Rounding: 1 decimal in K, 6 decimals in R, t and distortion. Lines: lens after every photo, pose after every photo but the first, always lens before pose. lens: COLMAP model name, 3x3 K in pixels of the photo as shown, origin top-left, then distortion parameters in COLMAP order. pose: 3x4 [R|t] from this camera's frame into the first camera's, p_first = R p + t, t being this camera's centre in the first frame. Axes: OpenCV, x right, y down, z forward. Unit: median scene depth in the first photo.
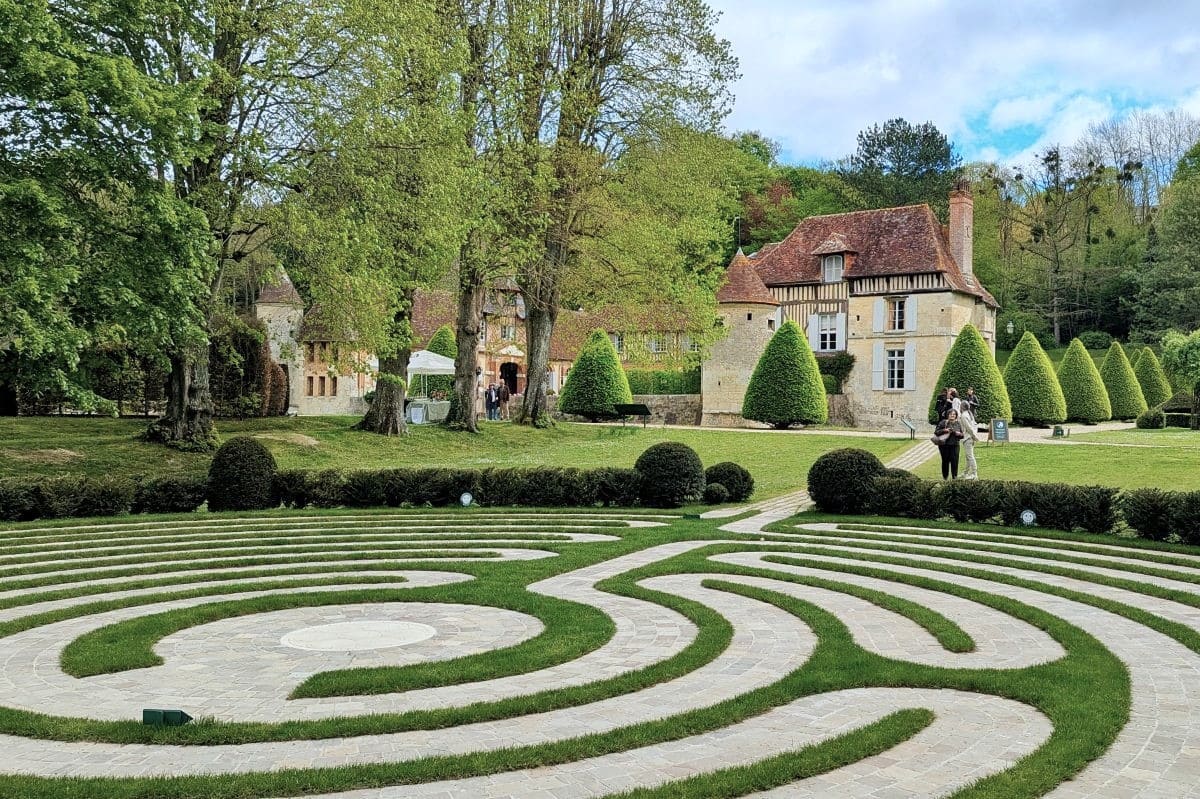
lens RADIAL K [[1117.4, 0, 603.6], [0, 1117.4, 398.4], [0, 0, 1]] dist [0.009284, 0.003580]
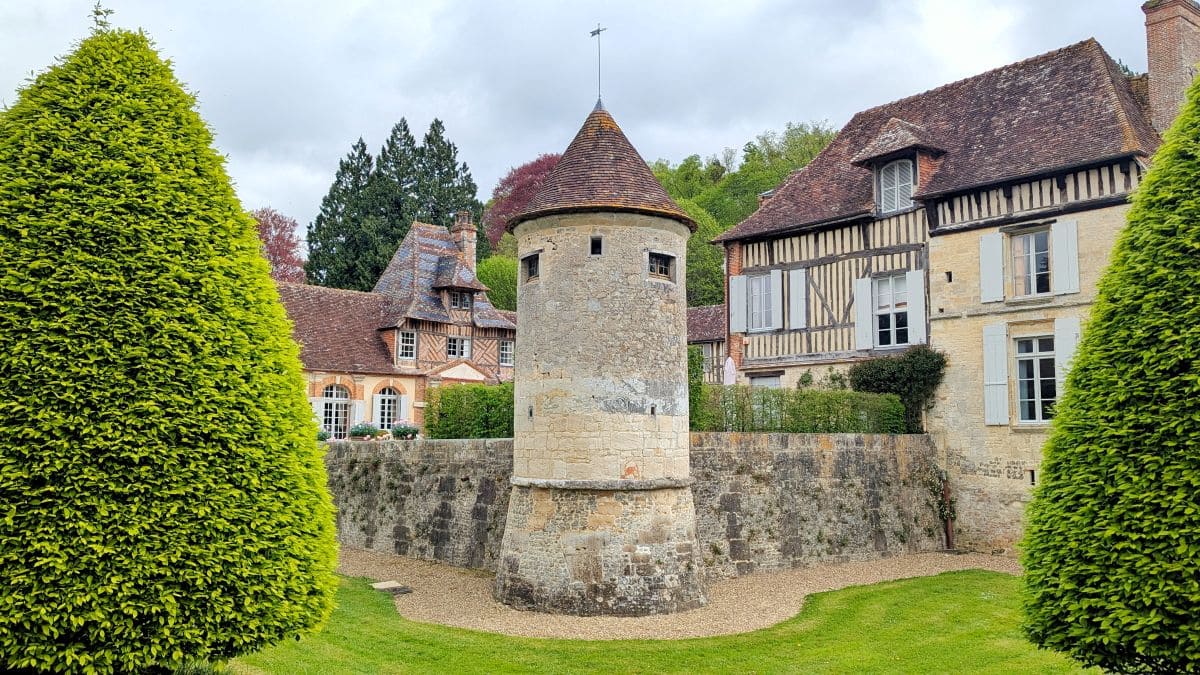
lens RADIAL K [[996.8, 0, 550.3], [0, 996.8, 335.4], [0, 0, 1]] dist [0.023513, 0.012600]
pose [[0.967878, -0.032864, -0.249264, 0.166191], [0.007942, 0.994922, -0.100335, -0.003760], [0.251295, 0.095133, 0.963224, 0.533162]]
